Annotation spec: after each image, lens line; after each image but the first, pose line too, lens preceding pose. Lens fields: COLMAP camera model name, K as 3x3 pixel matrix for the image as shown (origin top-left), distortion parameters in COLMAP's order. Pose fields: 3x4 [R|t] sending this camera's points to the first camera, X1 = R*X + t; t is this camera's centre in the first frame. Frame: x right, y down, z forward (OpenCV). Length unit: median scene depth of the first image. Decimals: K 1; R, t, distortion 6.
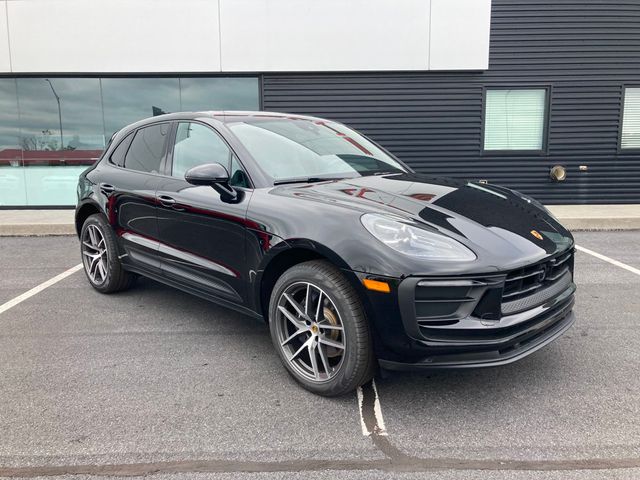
lens RADIAL K [[530.6, 0, 325.8], [0, 530.6, 238.9], [0, 0, 1]] dist [0.016143, -0.007125]
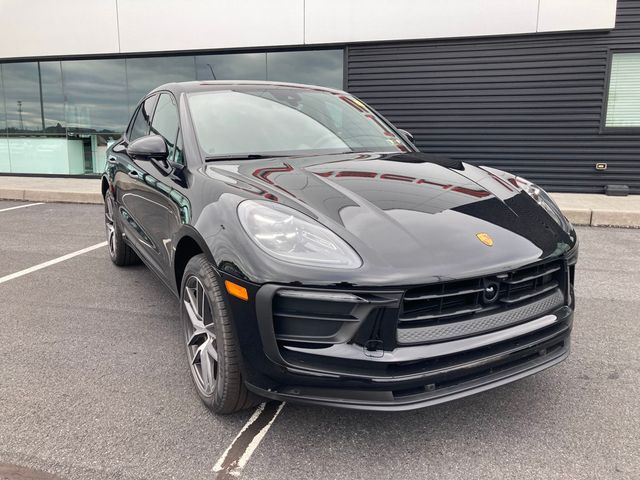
lens RADIAL K [[530.6, 0, 313.4], [0, 530.6, 229.6], [0, 0, 1]] dist [0.016143, -0.007125]
pose [[0.955272, 0.061066, -0.289356, 0.292662], [-0.053912, 0.998012, 0.032638, -0.024338], [0.290773, -0.015578, 0.956665, 0.179168]]
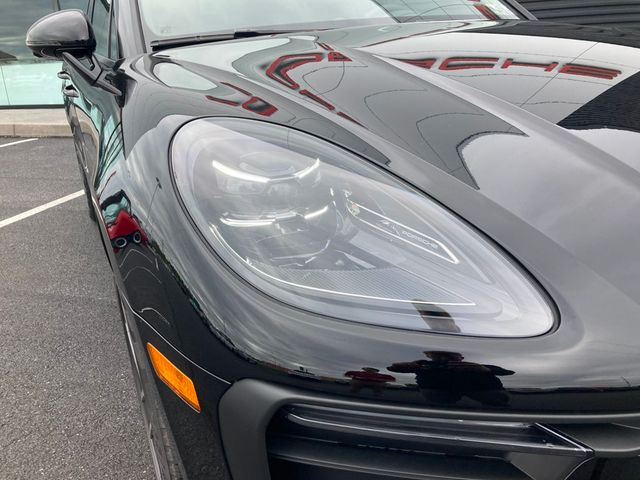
lens RADIAL K [[530.6, 0, 319.3], [0, 530.6, 237.0], [0, 0, 1]] dist [0.016143, -0.007125]
pose [[0.936564, 0.076816, -0.341976, 0.179001], [-0.011470, 0.981883, 0.189140, -0.028642], [0.350310, -0.173219, 0.920477, 0.521714]]
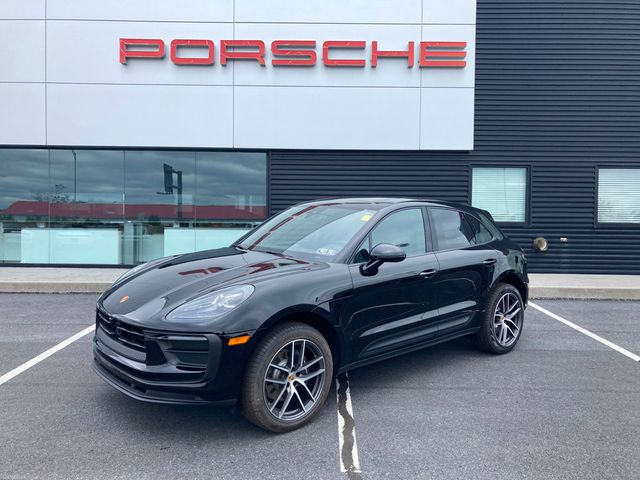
lens RADIAL K [[530.6, 0, 323.2], [0, 530.6, 223.4], [0, 0, 1]] dist [0.016143, -0.007125]
pose [[0.999716, 0.020282, -0.012507, 0.022501], [-0.021800, 0.990410, -0.136430, -0.021251], [0.009620, 0.136664, 0.990571, -0.200749]]
